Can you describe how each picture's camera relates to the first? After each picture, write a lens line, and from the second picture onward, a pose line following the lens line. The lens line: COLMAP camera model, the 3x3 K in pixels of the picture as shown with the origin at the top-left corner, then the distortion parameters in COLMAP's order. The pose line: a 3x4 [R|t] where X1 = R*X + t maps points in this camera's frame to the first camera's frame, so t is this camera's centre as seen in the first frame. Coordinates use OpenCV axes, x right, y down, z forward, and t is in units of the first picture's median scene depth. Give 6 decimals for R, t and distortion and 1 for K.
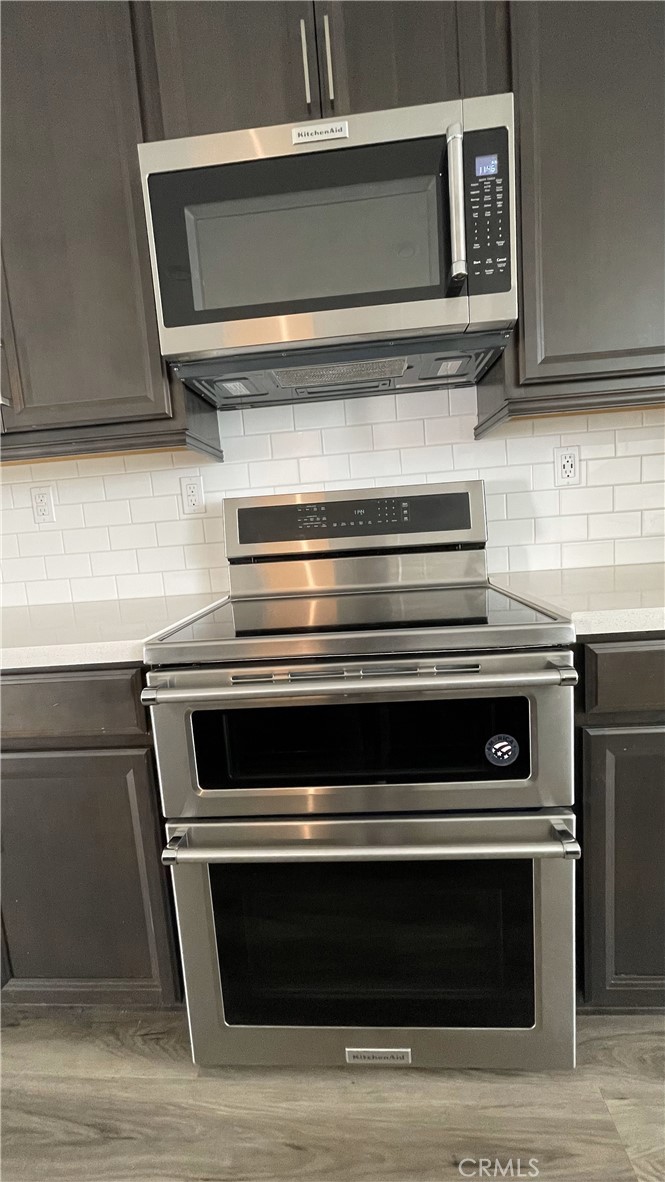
lens RADIAL K [[496.1, 0, 329.2], [0, 496.1, 590.0], [0, 0, 1]] dist [-0.000619, -0.000752]
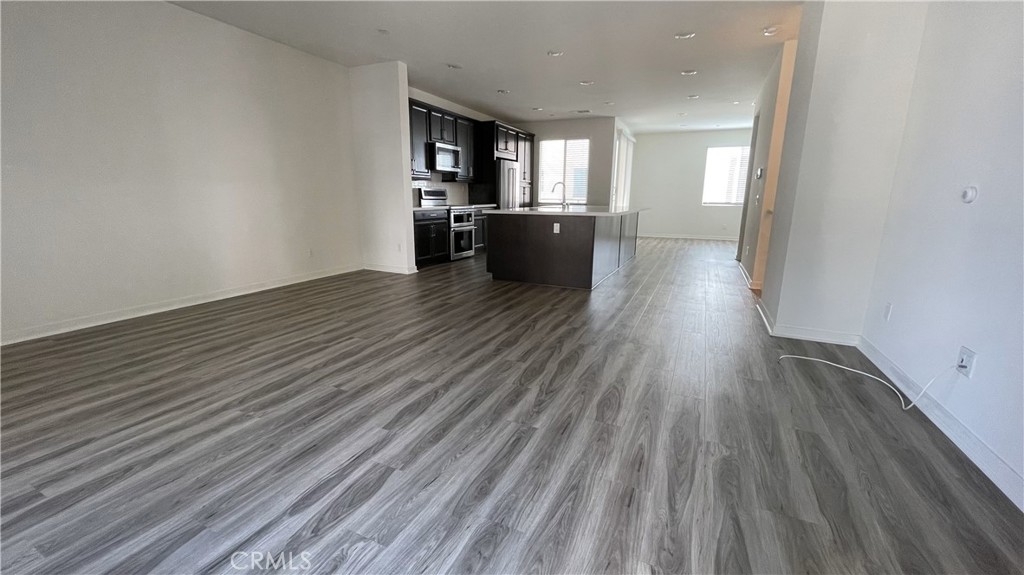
lens RADIAL K [[429.8, 0, 508.5], [0, 429.8, 290.8], [0, 0, 1]] dist [-0.000619, -0.000752]
pose [[0.349491, -0.131283, 0.927697, -6.981815], [0.088379, 0.990339, 0.106853, 0.829462], [-0.932762, 0.044644, 0.357717, -2.513794]]
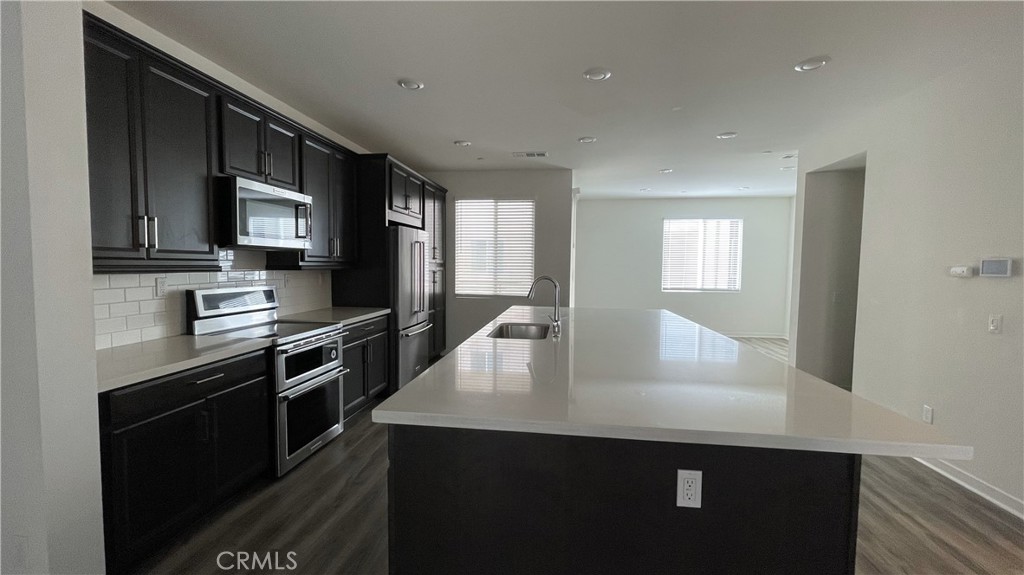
lens RADIAL K [[429.8, 0, 519.7], [0, 429.8, 285.9], [0, 0, 1]] dist [-0.000619, -0.000752]
pose [[0.055009, 0.022257, 0.998238, -3.069500], [0.113273, 0.993158, -0.028386, 0.019647], [-0.992040, 0.114635, 0.052111, -0.803659]]
